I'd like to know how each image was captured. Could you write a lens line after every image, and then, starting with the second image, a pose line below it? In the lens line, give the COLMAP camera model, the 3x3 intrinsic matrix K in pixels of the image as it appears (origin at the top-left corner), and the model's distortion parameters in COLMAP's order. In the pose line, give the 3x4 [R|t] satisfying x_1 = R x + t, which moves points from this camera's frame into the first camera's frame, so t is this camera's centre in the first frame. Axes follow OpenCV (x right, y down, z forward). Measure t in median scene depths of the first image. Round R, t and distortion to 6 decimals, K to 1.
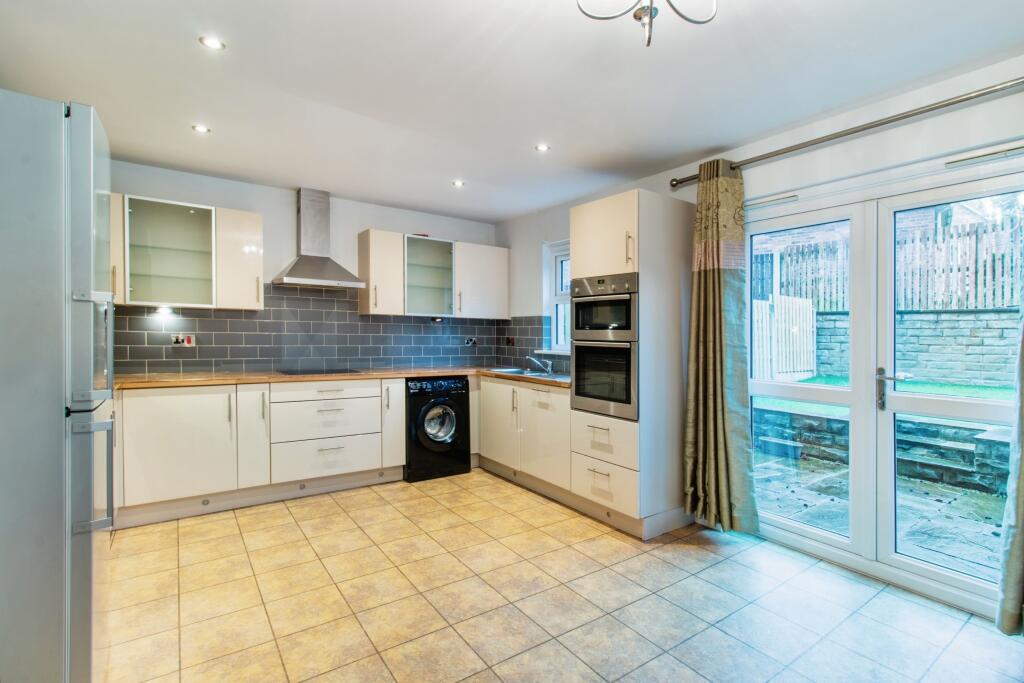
lens RADIAL K [[475.3, 0, 515.5], [0, 475.3, 336.8], [0, 0, 1]] dist [0.004306, 0.000371]
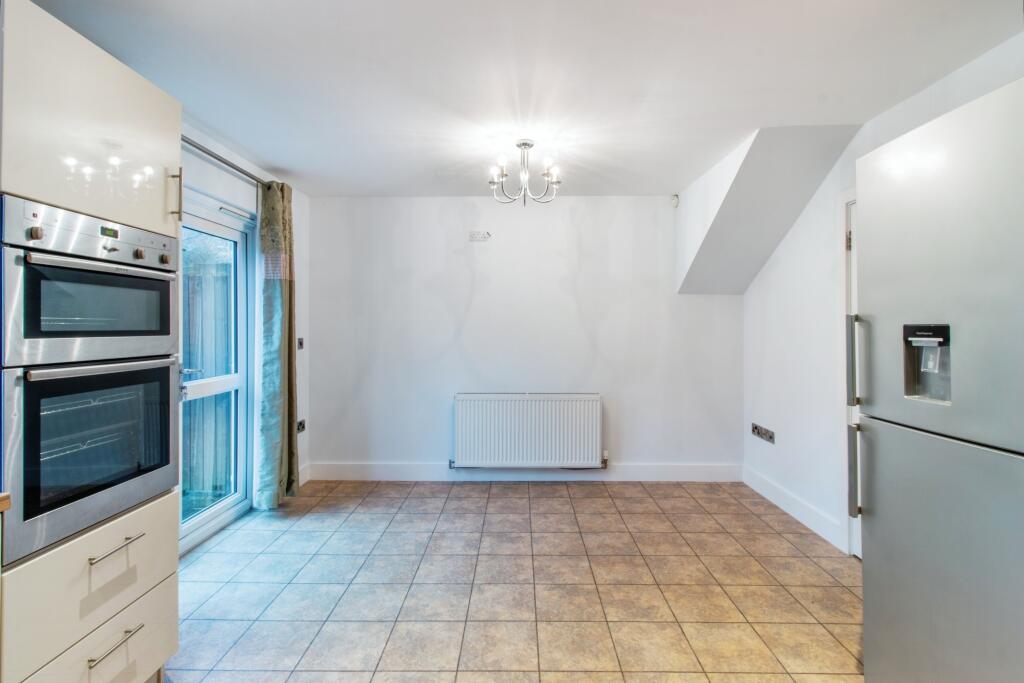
lens RADIAL K [[475.3, 0, 515.5], [0, 475.3, 336.8], [0, 0, 1]] dist [0.004306, 0.000371]
pose [[-0.812946, -0.025407, 0.581784, -0.328033], [-0.009522, 0.999494, 0.030343, -0.026017], [-0.582261, 0.019128, -0.812777, 0.945344]]
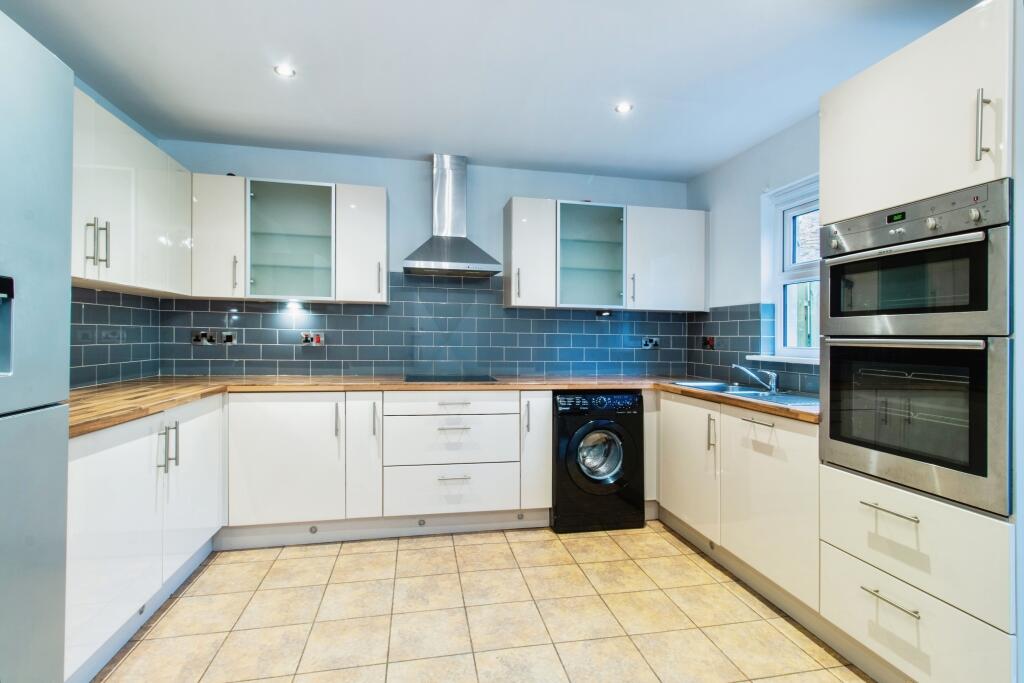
lens RADIAL K [[479.7, 0, 515.6], [0, 479.7, 345.4], [0, 0, 1]] dist [0.003342, 0.000255]
pose [[0.918406, 0.004415, -0.395614, 0.011496], [-0.001753, 0.999973, 0.007090, 0.012691], [0.395635, -0.005818, 0.918389, 0.318812]]
